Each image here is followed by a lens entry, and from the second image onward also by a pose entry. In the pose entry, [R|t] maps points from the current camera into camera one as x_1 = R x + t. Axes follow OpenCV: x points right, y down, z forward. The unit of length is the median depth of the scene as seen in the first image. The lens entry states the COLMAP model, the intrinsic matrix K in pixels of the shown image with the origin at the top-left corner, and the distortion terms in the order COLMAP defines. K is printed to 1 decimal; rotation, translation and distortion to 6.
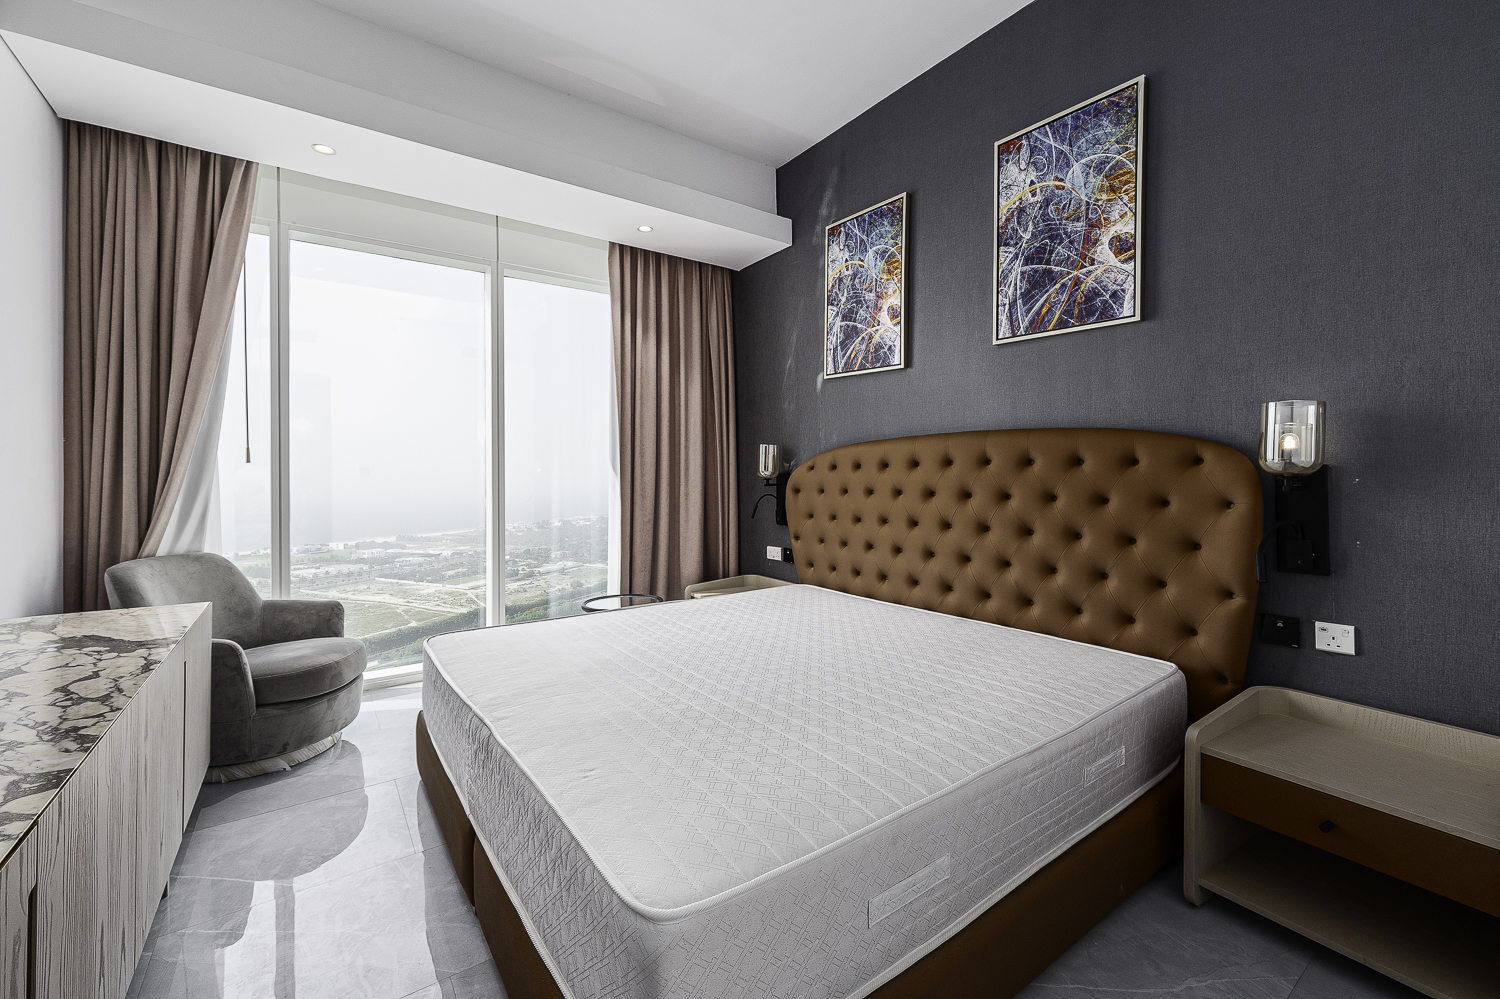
lens RADIAL K [[613.1, 0, 751.9], [0, 613.1, 461.9], [0, 0, 1]] dist [-0.001272, -0.000390]
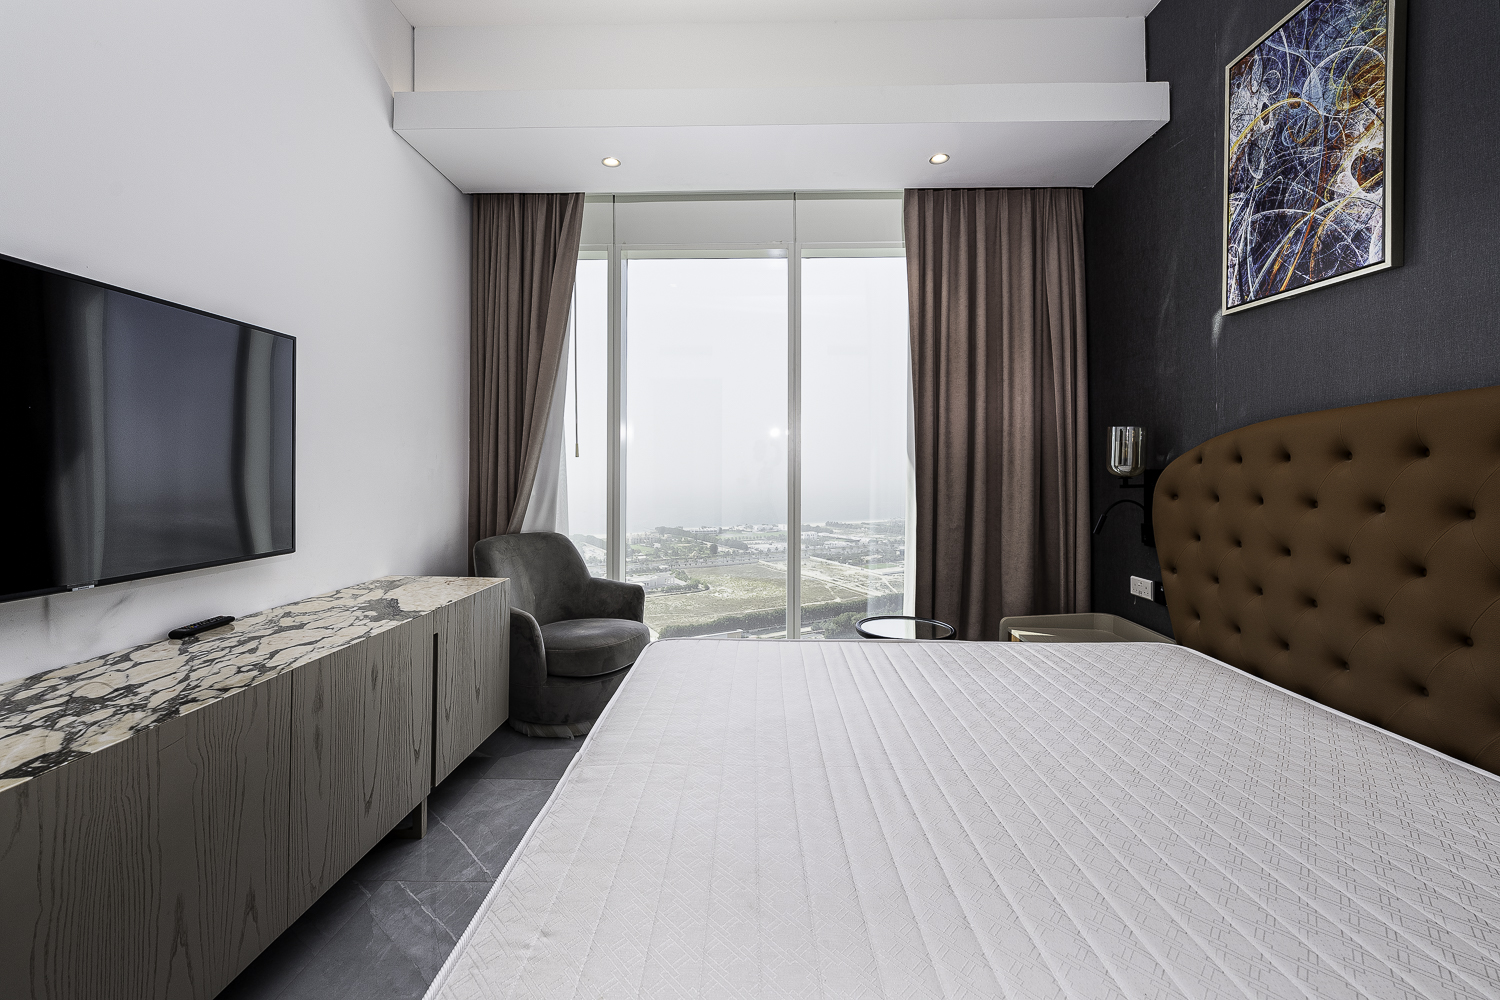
lens RADIAL K [[613.1, 0, 751.9], [0, 613.1, 462.4], [0, 0, 1]] dist [-0.001272, -0.000390]
pose [[0.804421, -0.000787, -0.594058, 0.107141], [0.005889, 0.999961, 0.006650, 0.004801], [0.594030, -0.008848, 0.804394, 0.233957]]
